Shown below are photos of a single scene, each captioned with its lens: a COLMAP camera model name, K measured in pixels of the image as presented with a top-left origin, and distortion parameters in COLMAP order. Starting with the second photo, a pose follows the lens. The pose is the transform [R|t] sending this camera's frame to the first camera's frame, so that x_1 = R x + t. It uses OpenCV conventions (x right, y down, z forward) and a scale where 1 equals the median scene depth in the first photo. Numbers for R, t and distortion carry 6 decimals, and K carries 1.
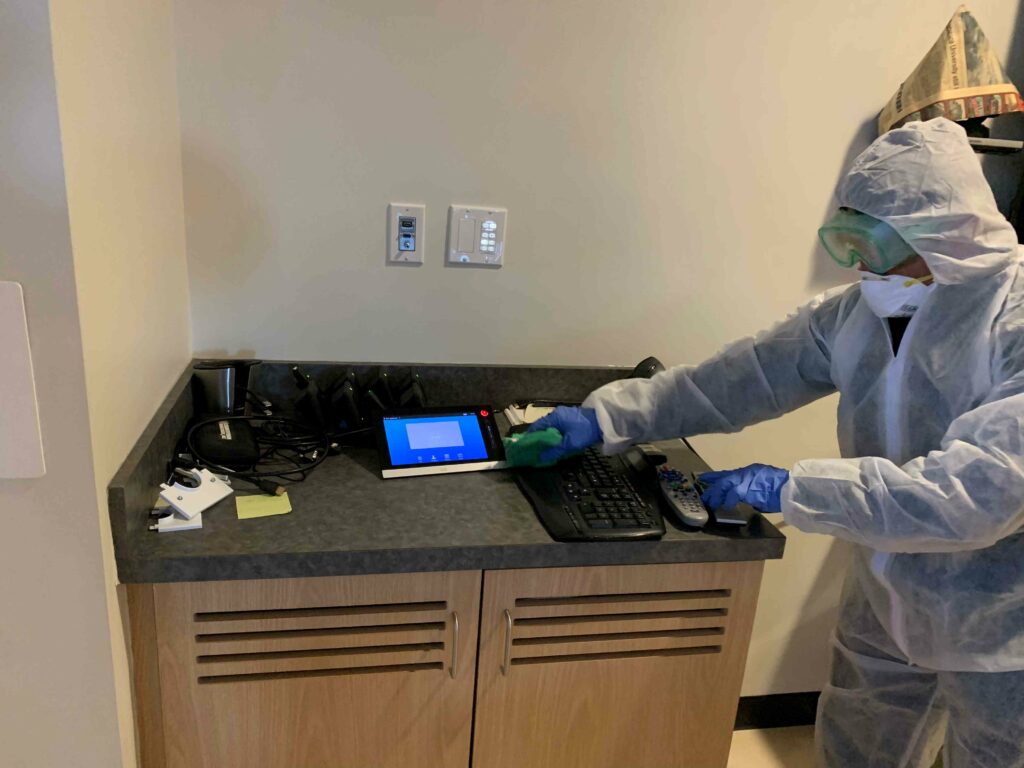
lens RADIAL K [[773.8, 0, 512.0], [0, 773.8, 384.0], [0, 0, 1]] dist [0.007188, 0.034823]
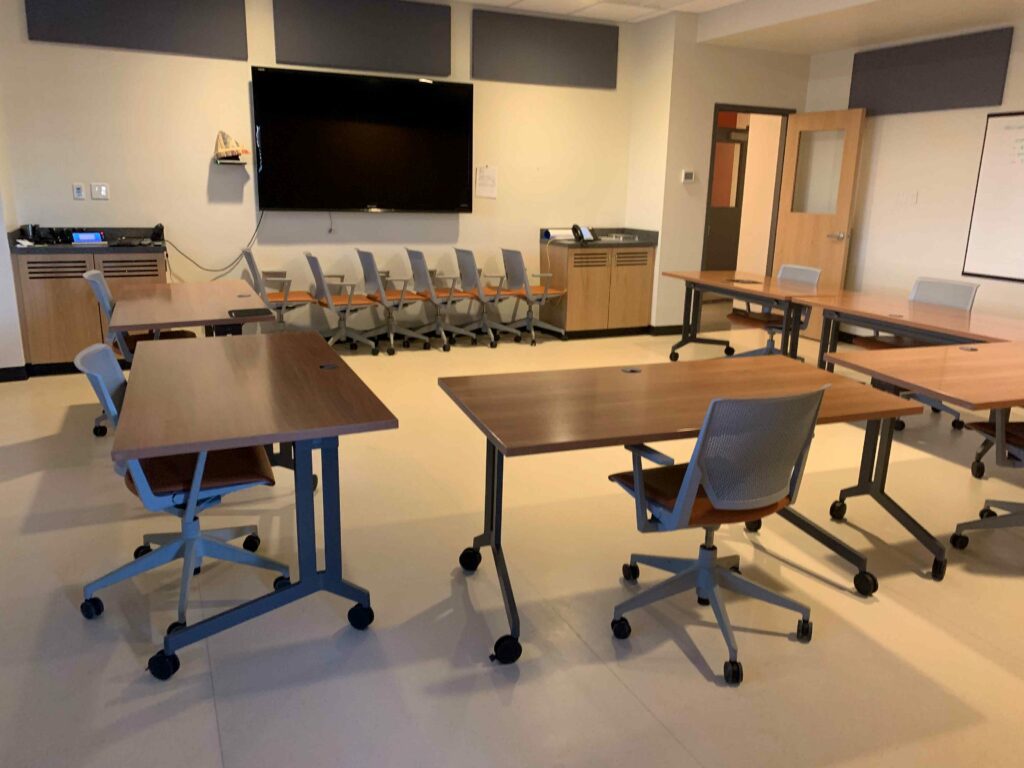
lens RADIAL K [[773.8, 0, 512.0], [0, 773.8, 384.0], [0, 0, 1]] dist [0.007188, 0.034823]
pose [[0.974687, -0.104484, 0.197656, 1.236346], [0.112909, 0.993096, -0.031814, 1.264763], [-0.192968, 0.053326, 0.979755, -3.555590]]
